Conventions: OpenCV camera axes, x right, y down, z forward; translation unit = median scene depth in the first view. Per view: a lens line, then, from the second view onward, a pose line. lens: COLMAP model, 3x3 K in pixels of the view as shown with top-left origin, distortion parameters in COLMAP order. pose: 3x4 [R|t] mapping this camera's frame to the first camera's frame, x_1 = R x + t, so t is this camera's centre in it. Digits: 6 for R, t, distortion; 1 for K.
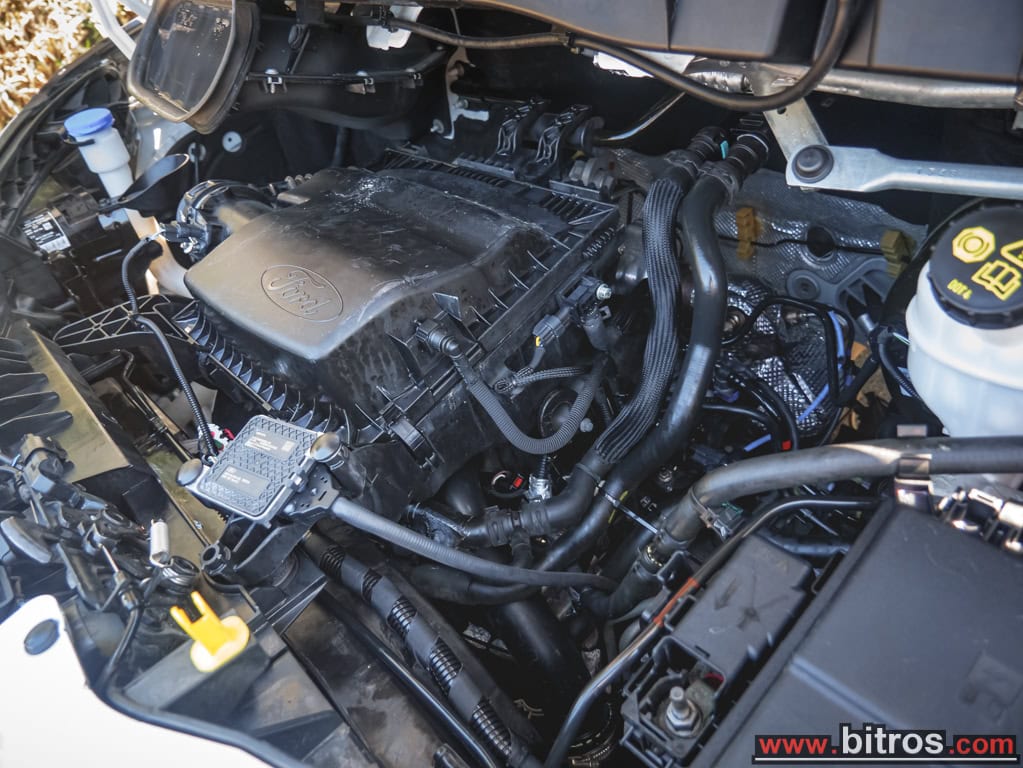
lens RADIAL K [[723.9, 0, 511.6], [0, 723.9, 382.6], [0, 0, 1]] dist [-0.046718, 0.004867]
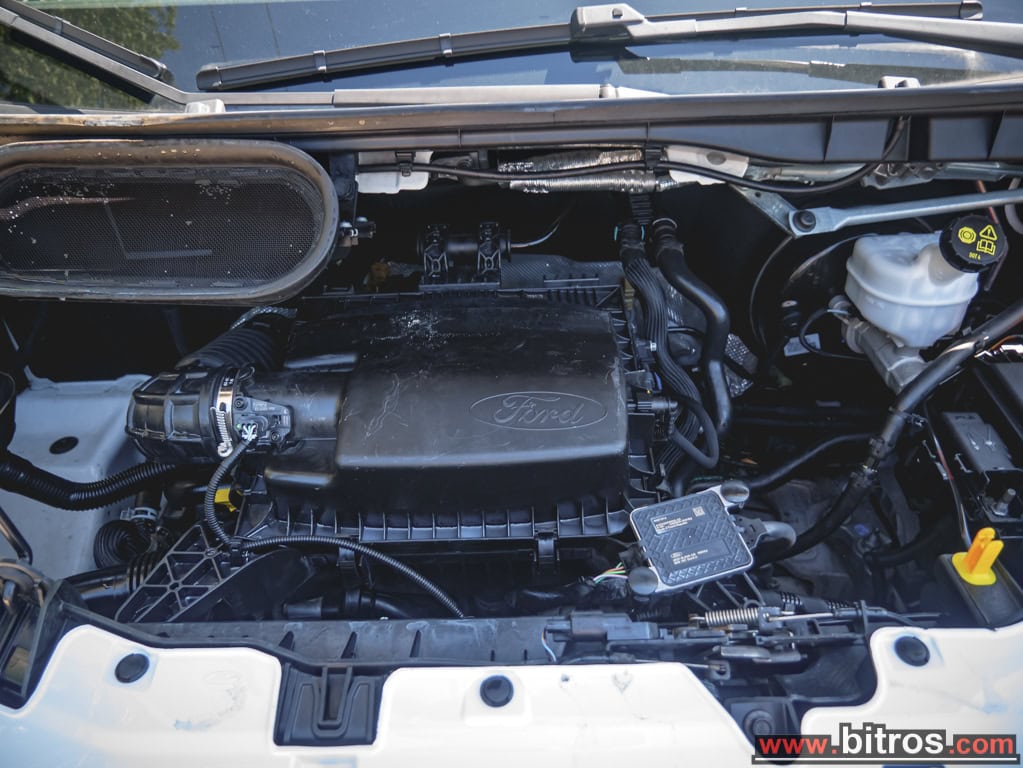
lens RADIAL K [[723.9, 0, 512.0], [0, 723.9, 384.9], [0, 0, 1]] dist [-0.046718, 0.004867]
pose [[0.669892, -0.289252, 0.683797, -1.806326], [0.386566, 0.922191, 0.011389, -0.328703], [-0.633886, 0.256703, 0.729583, 0.432323]]
